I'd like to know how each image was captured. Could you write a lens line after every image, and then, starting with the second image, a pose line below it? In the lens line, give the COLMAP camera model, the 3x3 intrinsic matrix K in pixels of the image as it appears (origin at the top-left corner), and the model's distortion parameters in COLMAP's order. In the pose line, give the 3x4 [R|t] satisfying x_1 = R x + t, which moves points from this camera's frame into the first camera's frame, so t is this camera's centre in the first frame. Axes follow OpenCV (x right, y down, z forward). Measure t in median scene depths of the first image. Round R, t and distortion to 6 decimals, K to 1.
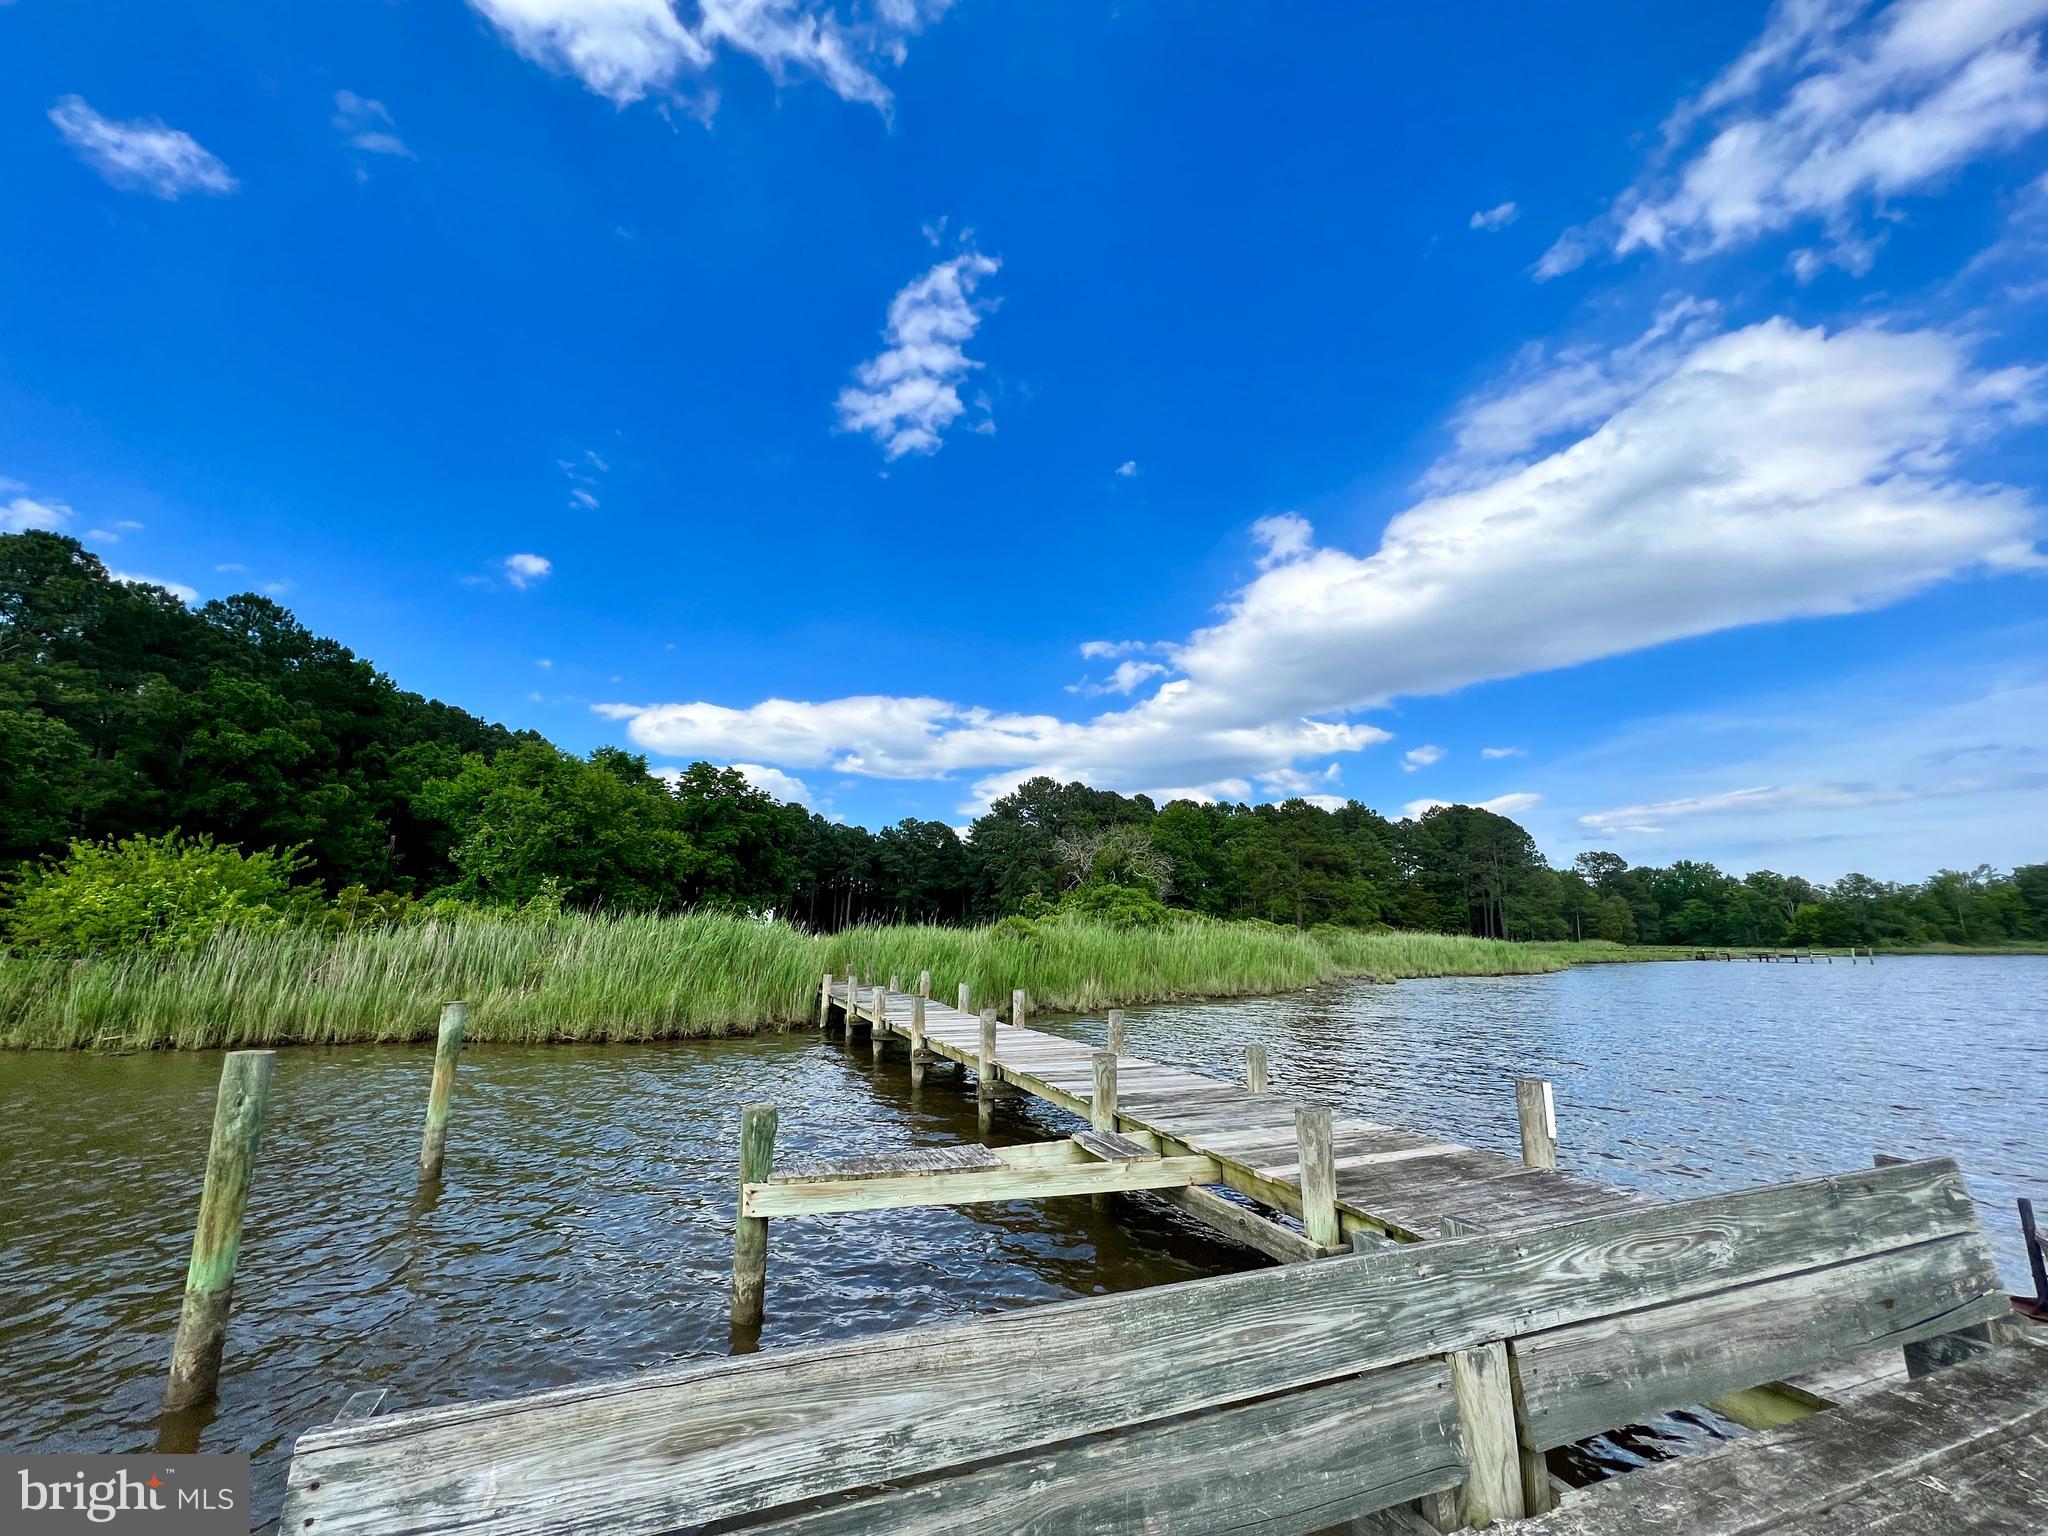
lens RADIAL K [[819.6, 0, 1024.0], [0, 819.6, 768.0], [0, 0, 1]] dist [-0.000935, 0.000152]
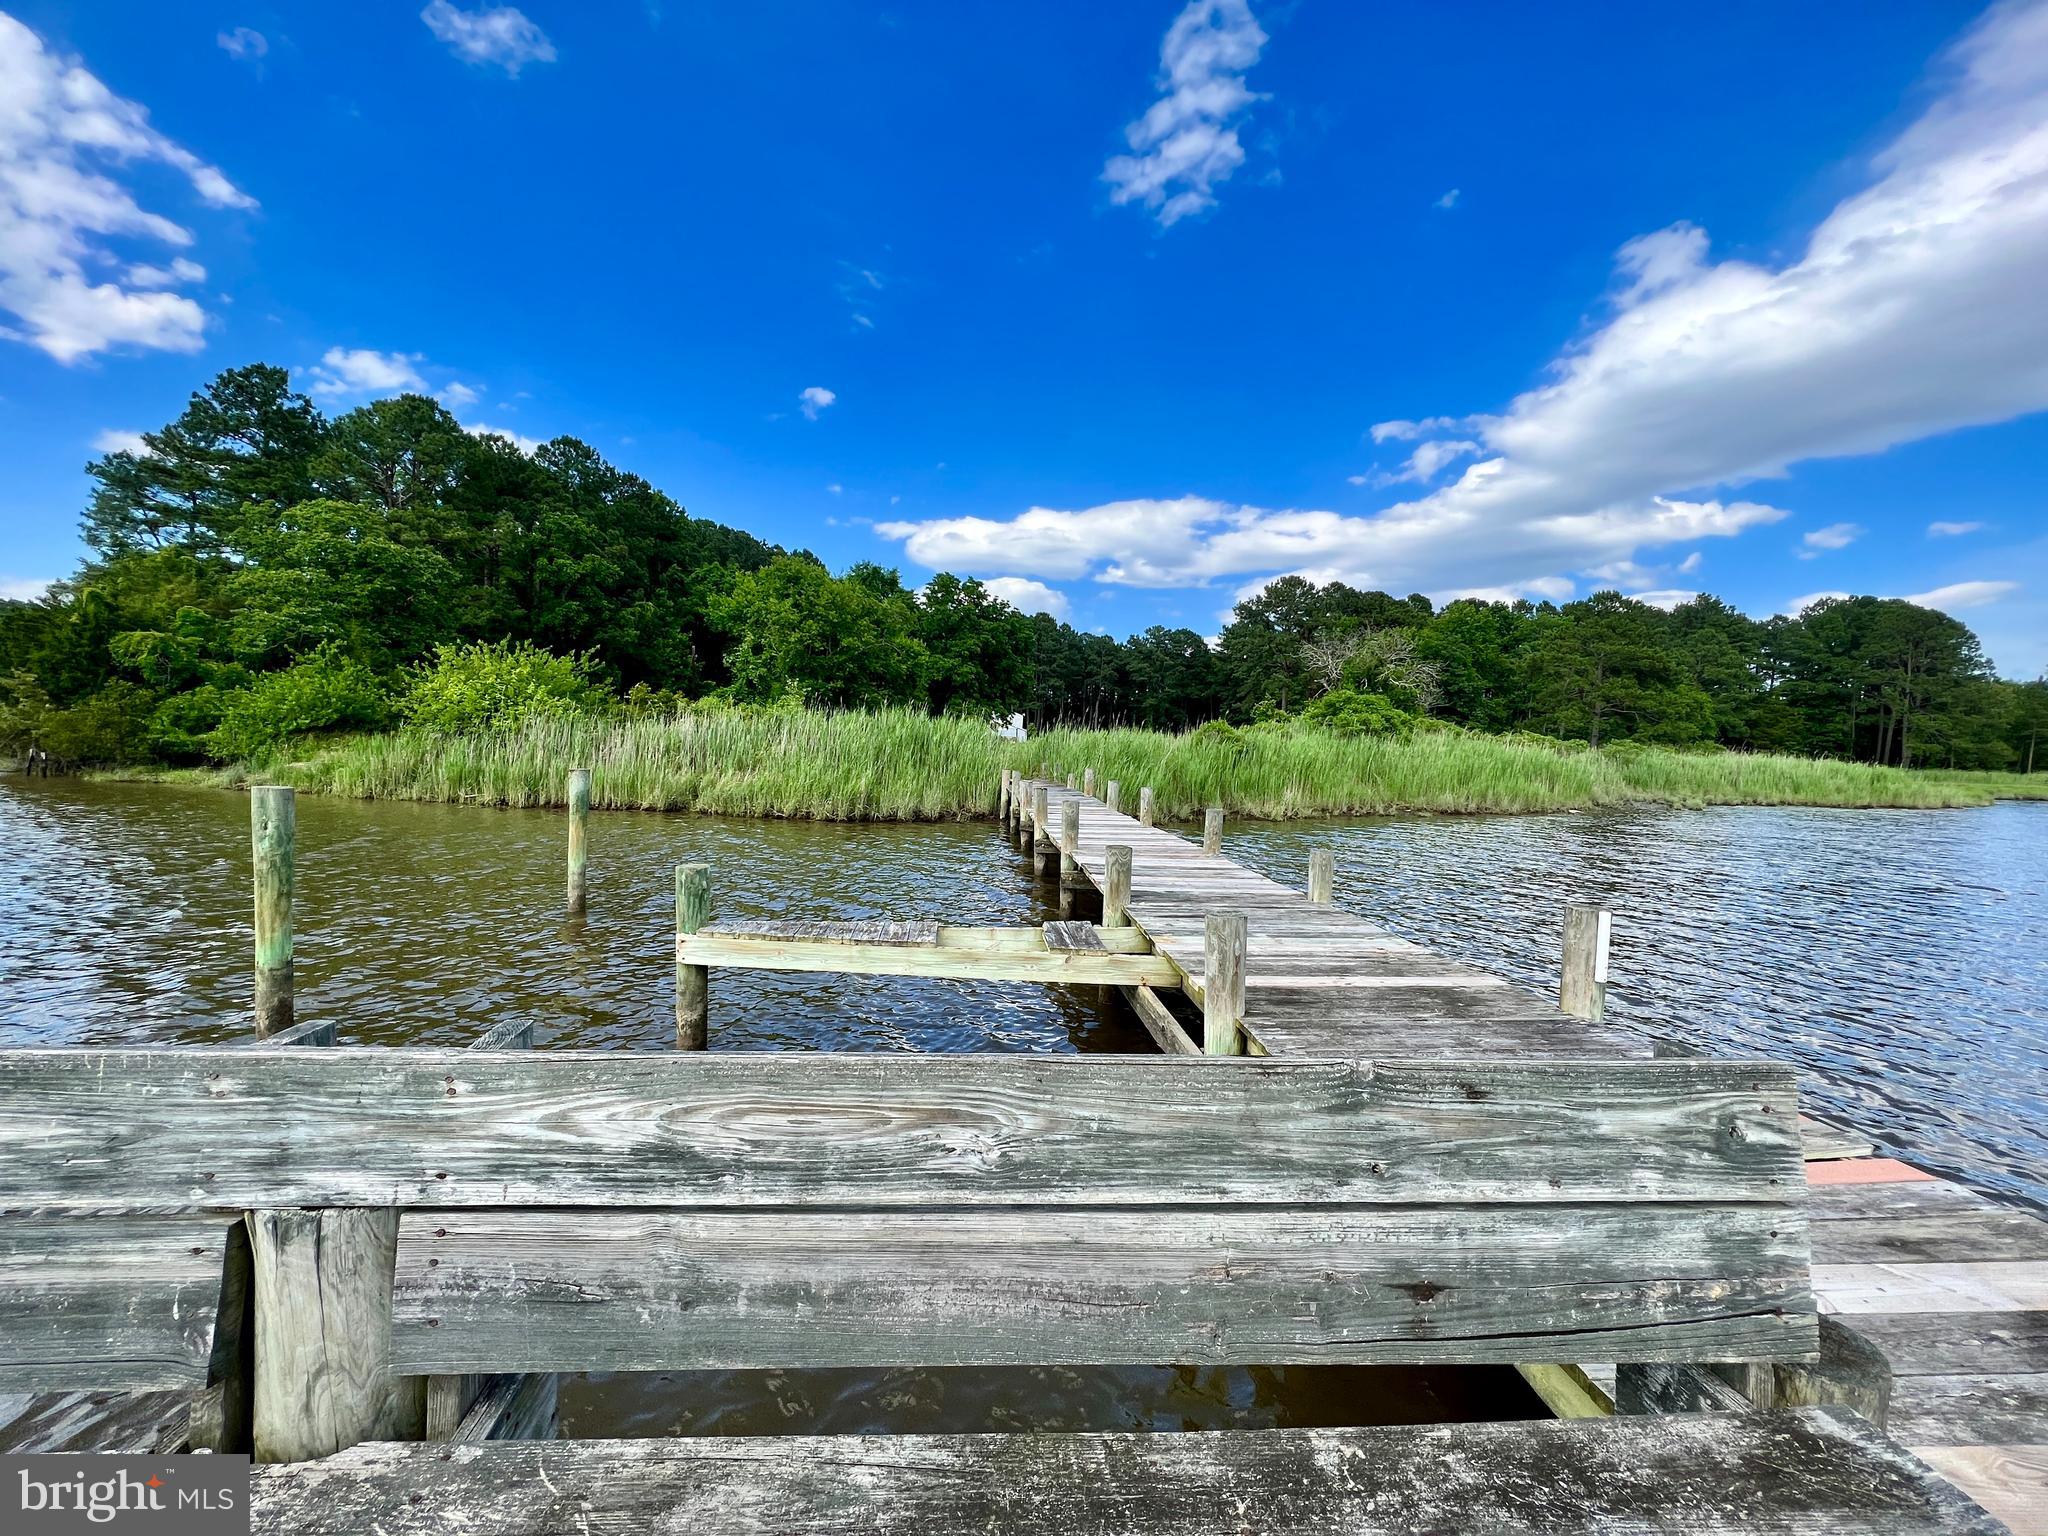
lens RADIAL K [[819.6, 0, 1024.0], [0, 819.6, 768.0], [0, 0, 1]] dist [-0.000935, 0.000152]
pose [[0.952940, 0.034660, -0.301171, 0.039738], [0.035164, 0.974100, 0.223367, 0.008461], [0.301113, -0.223446, 0.927040, 0.021297]]
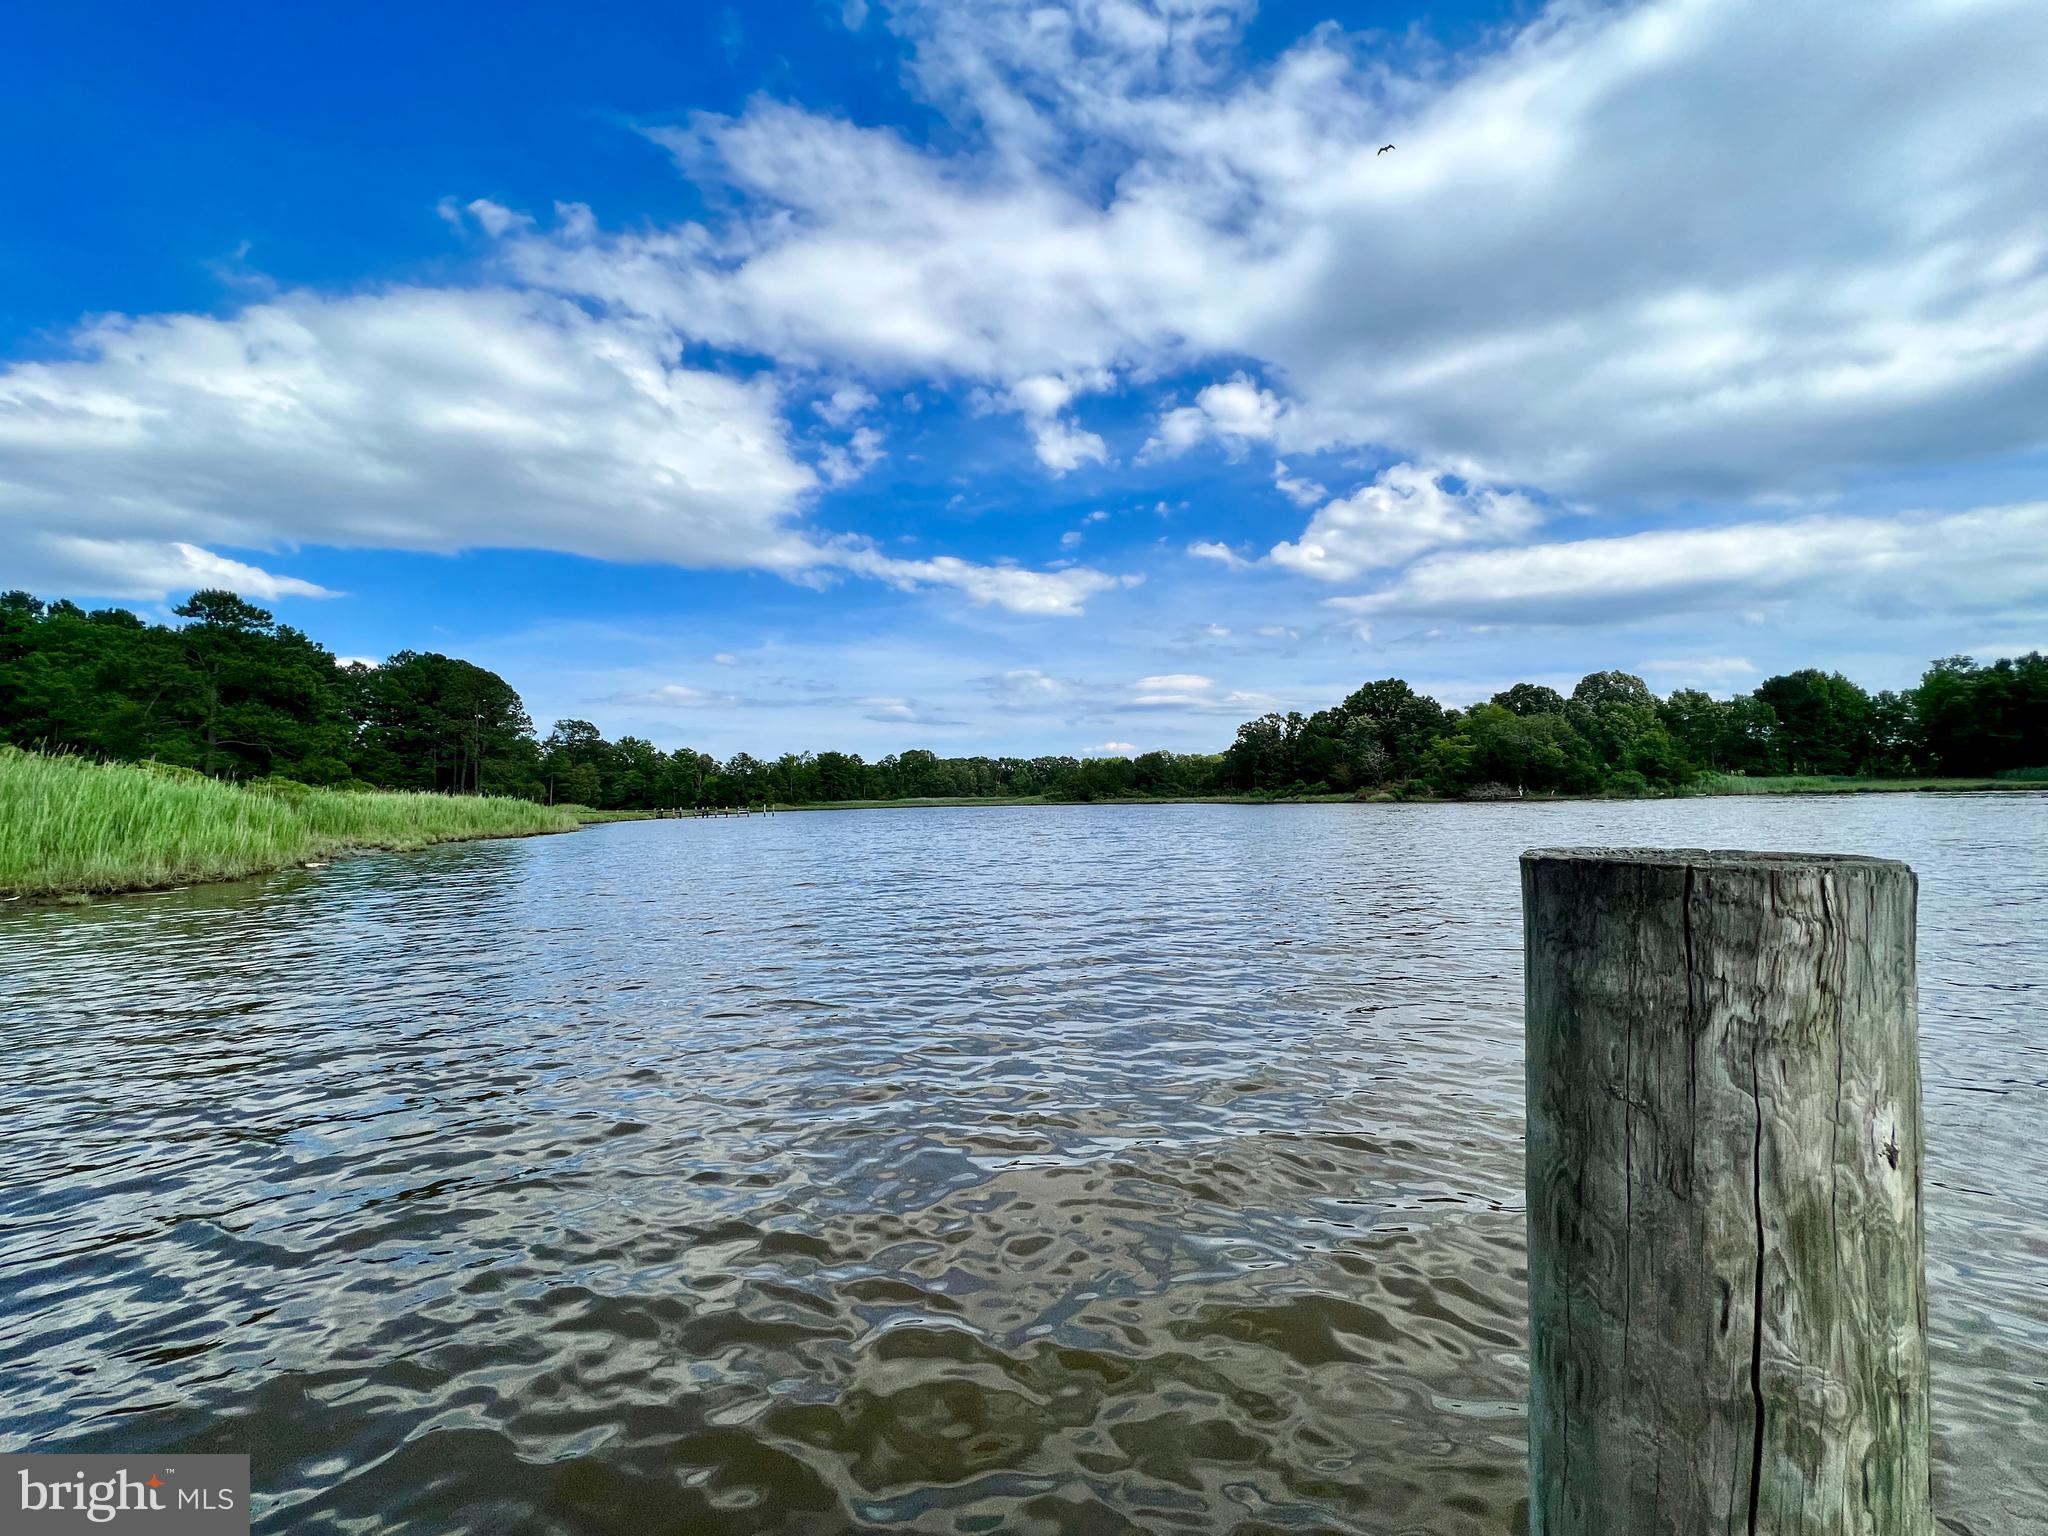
lens RADIAL K [[819.6, 0, 1024.0], [0, 819.6, 768.0], [0, 0, 1]] dist [-0.000935, 0.000152]
pose [[0.414716, 0.024269, 0.909627, 0.008934], [-0.165425, 0.984997, 0.049141, 0.062046], [-0.894788, -0.170854, 0.412509, 0.218234]]
